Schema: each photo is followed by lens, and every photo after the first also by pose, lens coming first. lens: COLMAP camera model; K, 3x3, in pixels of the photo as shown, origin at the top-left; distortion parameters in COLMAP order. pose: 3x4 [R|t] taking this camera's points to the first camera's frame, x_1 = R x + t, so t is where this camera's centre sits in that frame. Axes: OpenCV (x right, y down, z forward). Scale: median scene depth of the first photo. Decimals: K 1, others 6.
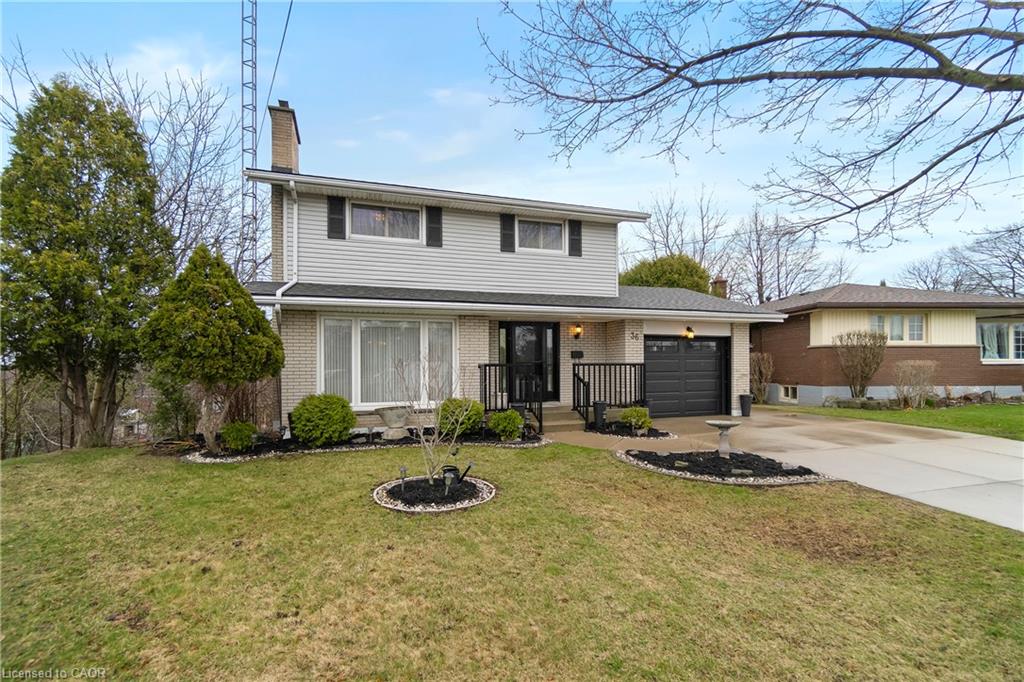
lens RADIAL K [[460.9, 0, 510.1], [0, 460.9, 366.0], [0, 0, 1]] dist [-0.001092, -0.000479]
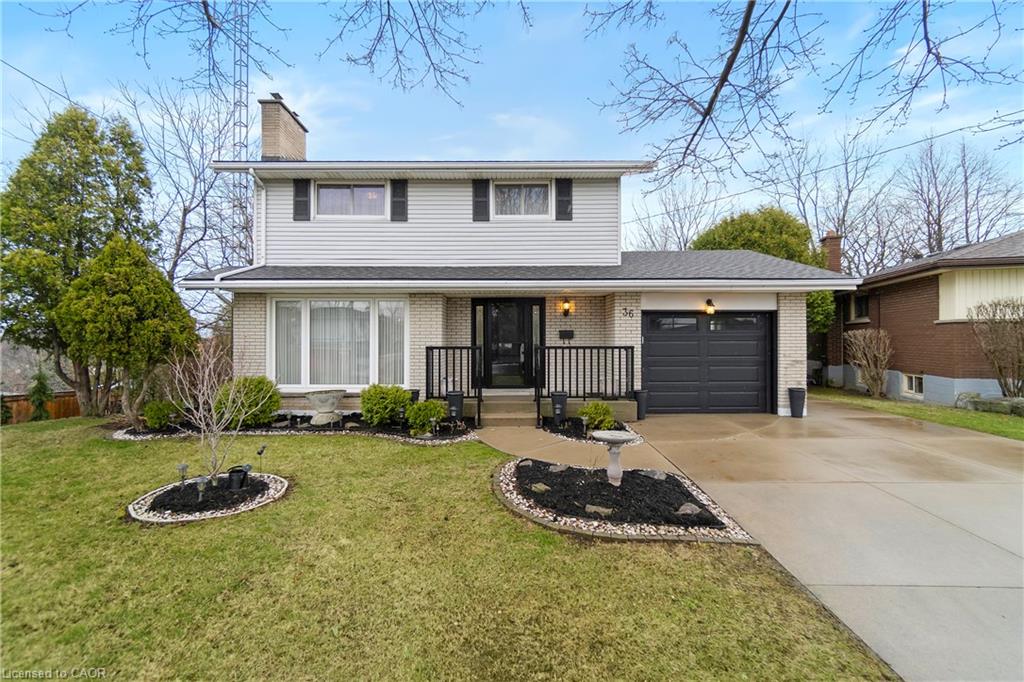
lens RADIAL K [[460.9, 0, 513.0], [0, 460.9, 338.6], [0, 0, 1]] dist [-0.001092, -0.000479]
pose [[0.951448, 0.004258, -0.307781, 0.324972], [-0.004610, 0.999989, -0.000416, -0.017084], [0.307776, 0.001815, 0.951457, 0.157615]]
